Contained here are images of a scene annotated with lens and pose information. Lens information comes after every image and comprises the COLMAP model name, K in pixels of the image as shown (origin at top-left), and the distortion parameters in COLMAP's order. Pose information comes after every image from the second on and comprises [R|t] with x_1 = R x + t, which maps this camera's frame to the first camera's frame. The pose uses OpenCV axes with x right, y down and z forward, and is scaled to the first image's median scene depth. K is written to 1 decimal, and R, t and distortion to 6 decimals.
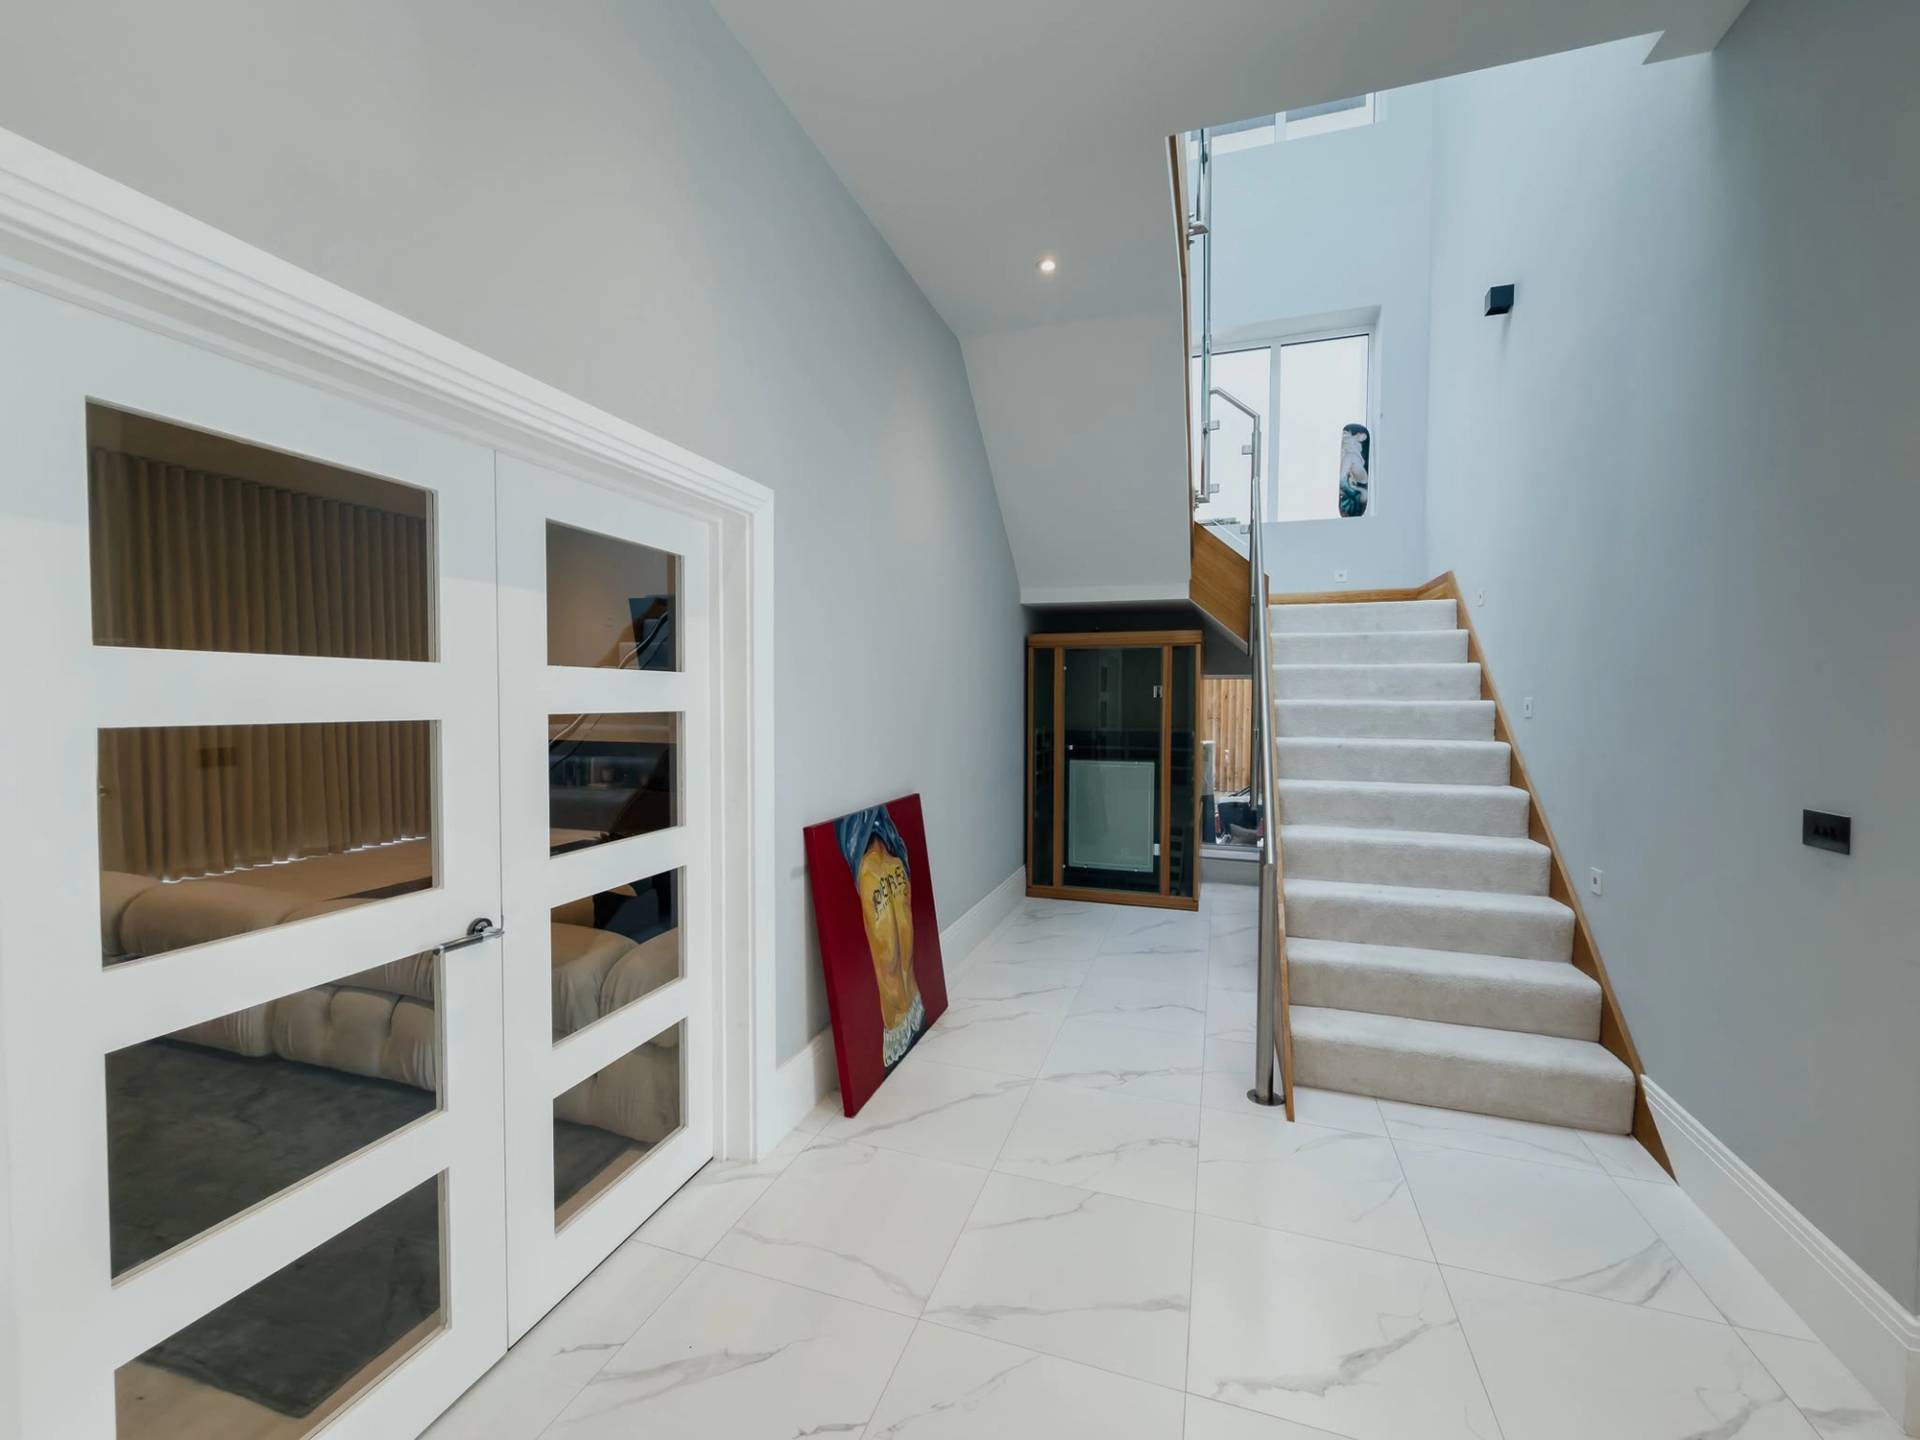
lens RADIAL K [[772.5, 0, 957.2], [0, 772.5, 728.5], [0, 0, 1]] dist [-0.001769, -0.000838]
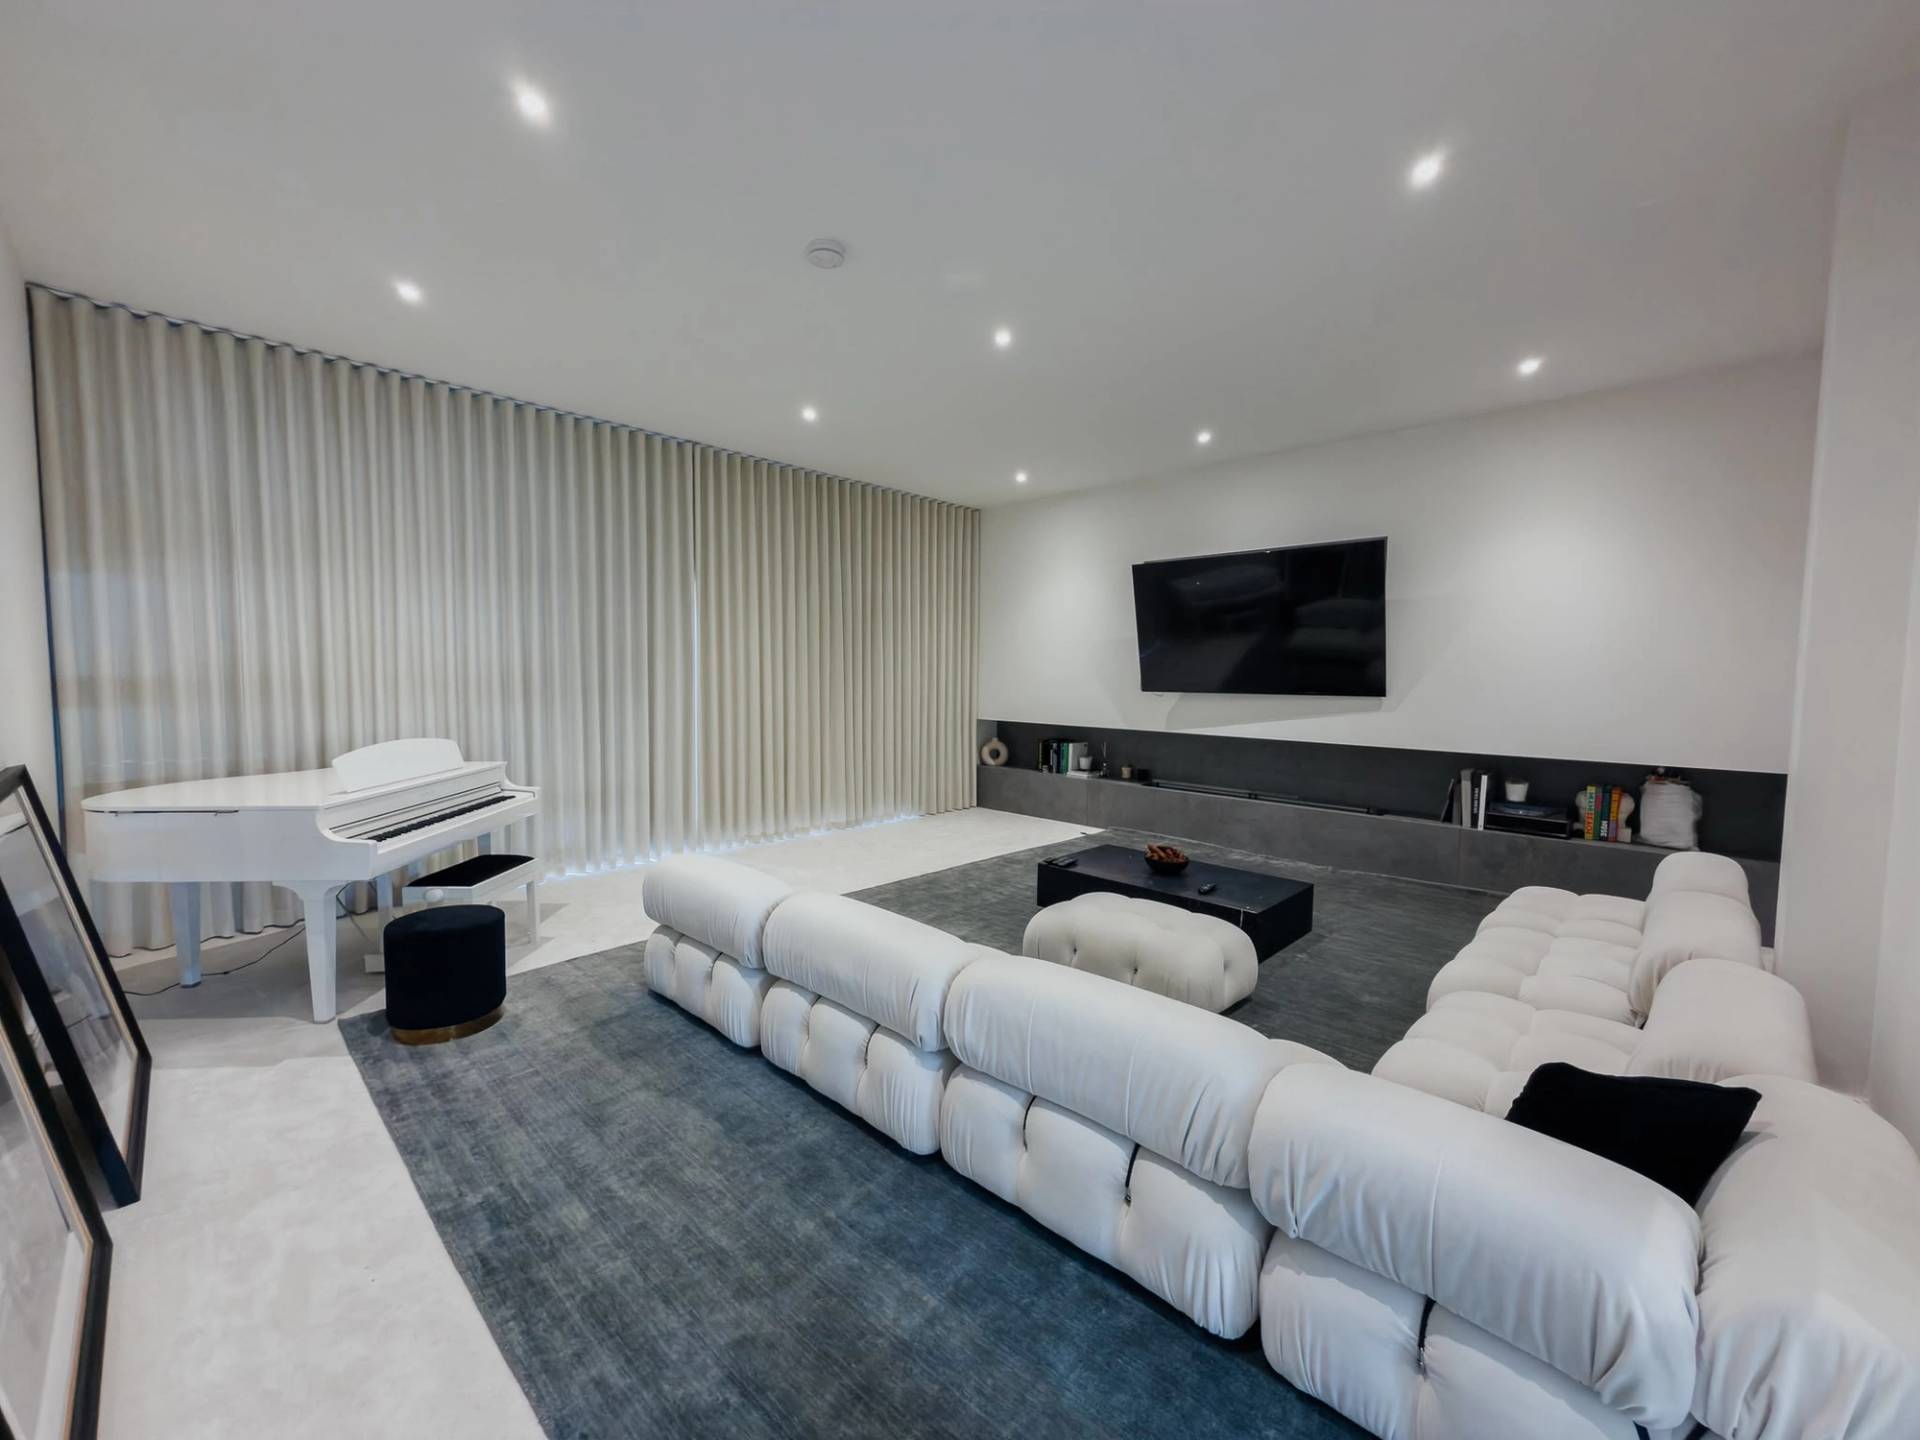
lens RADIAL K [[772.5, 0, 969.4], [0, 772.5, 726.4], [0, 0, 1]] dist [-0.001769, -0.000838]
pose [[0.895346, 0.022614, -0.444797, -0.195292], [-0.014951, 0.999673, 0.020730, -0.001491], [0.445121, -0.011911, 0.895391, 0.128755]]
